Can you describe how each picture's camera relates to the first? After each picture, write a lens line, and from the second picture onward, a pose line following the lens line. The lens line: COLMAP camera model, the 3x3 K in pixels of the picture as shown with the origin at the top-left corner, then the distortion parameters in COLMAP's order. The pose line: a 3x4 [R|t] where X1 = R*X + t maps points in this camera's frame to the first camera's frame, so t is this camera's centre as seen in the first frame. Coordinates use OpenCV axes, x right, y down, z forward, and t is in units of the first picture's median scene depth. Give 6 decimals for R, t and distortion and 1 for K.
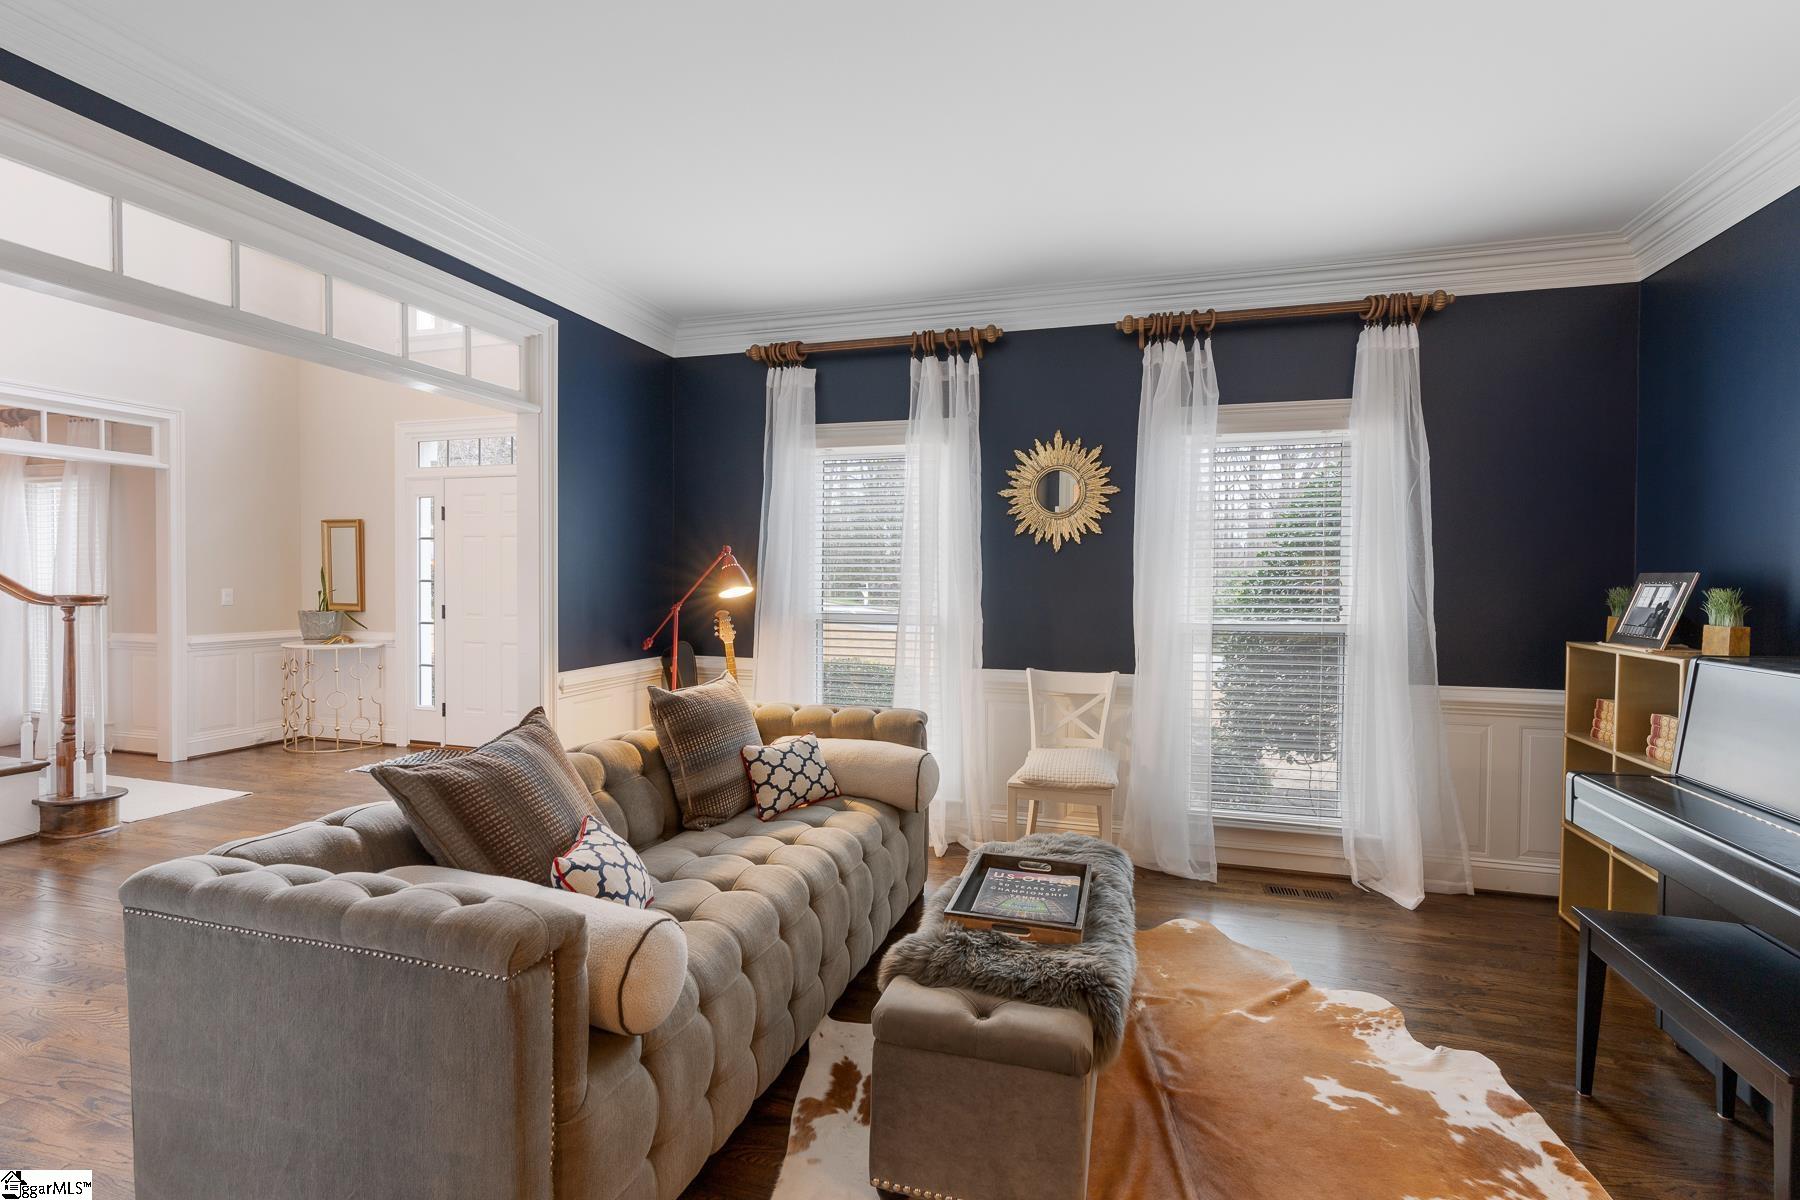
lens RADIAL K [[809.5, 0, 910.8], [0, 809.5, 592.0], [0, 0, 1]] dist [-0.004162, 0.000324]
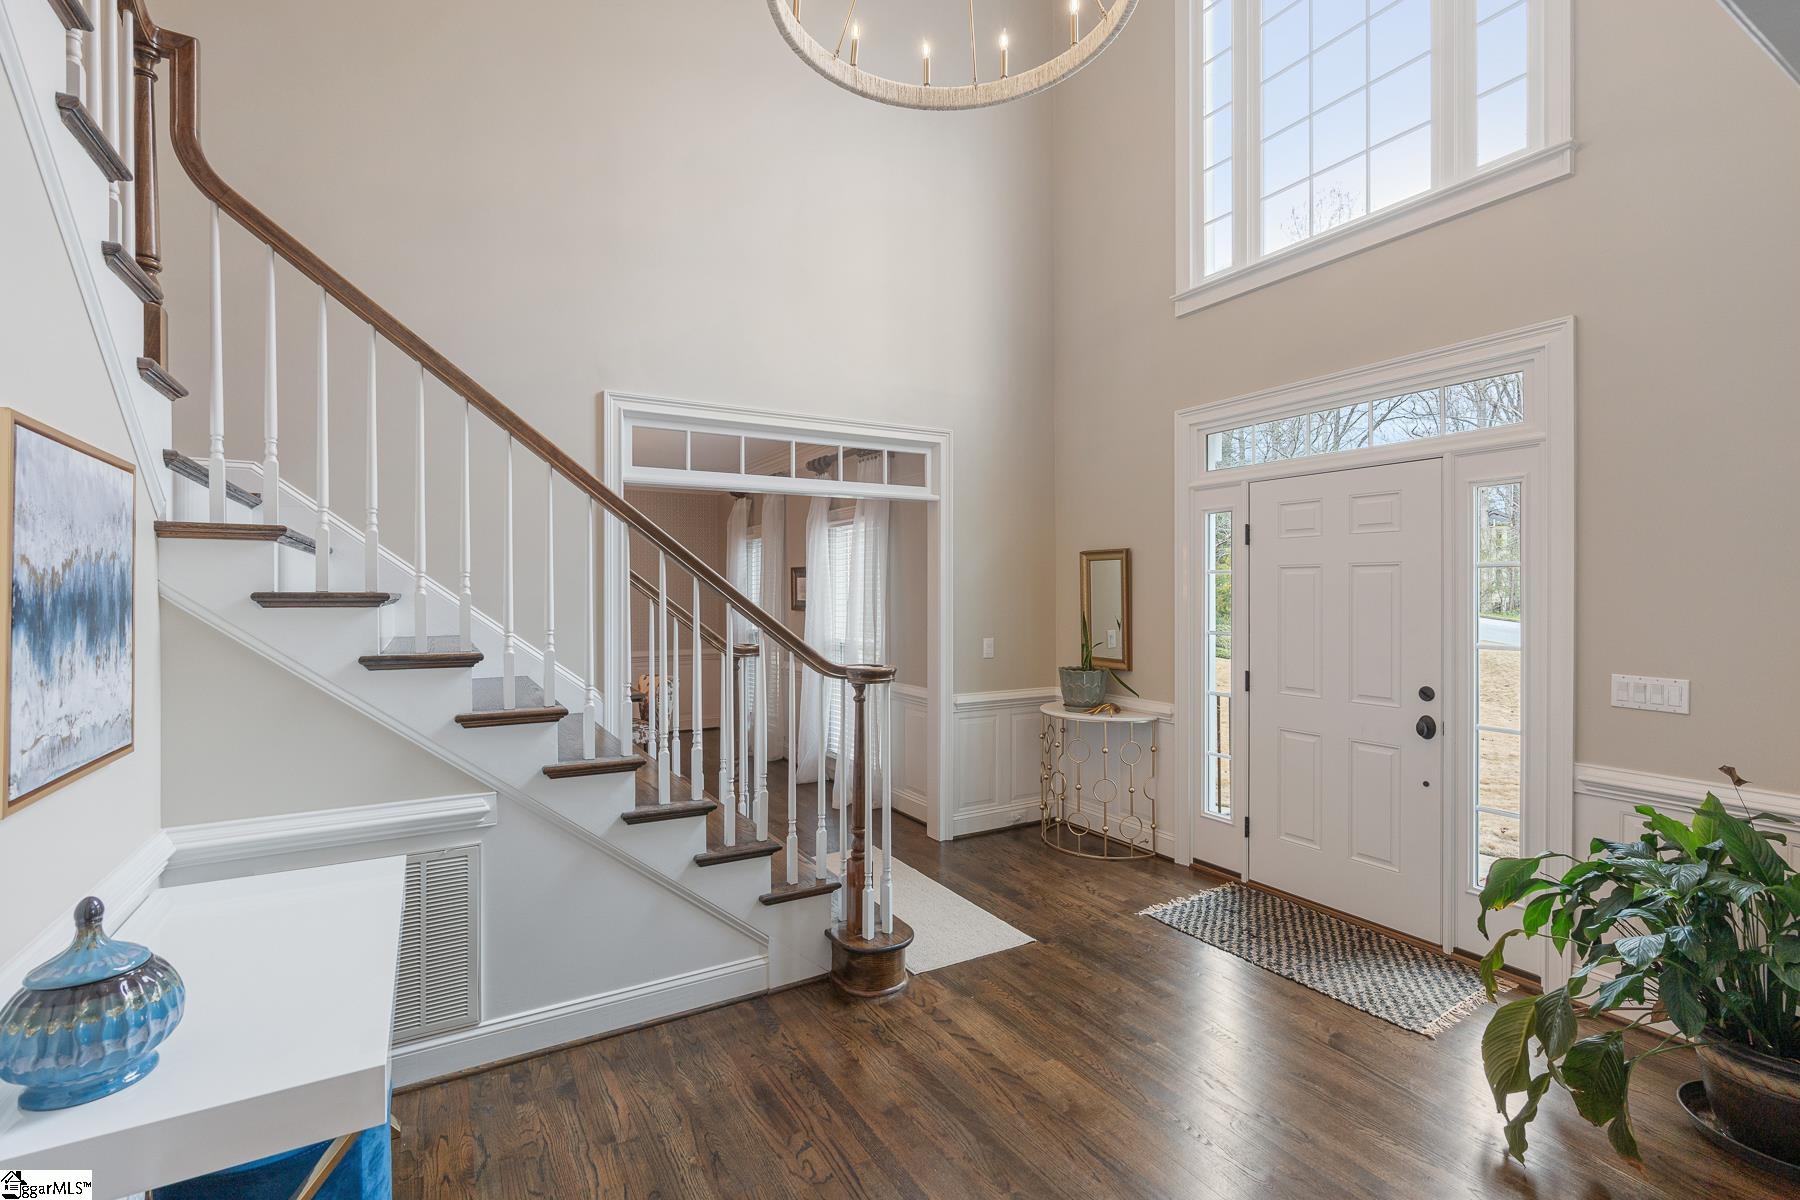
lens RADIAL K [[809.5, 0, 892.2], [0, 809.5, 595.5], [0, 0, 1]] dist [-0.004162, 0.000324]
pose [[0.724072, -0.000881, -0.689724, -0.356797], [-0.006748, 0.999942, -0.008361, -0.042716], [0.689692, 0.010708, 0.724024, 0.336777]]
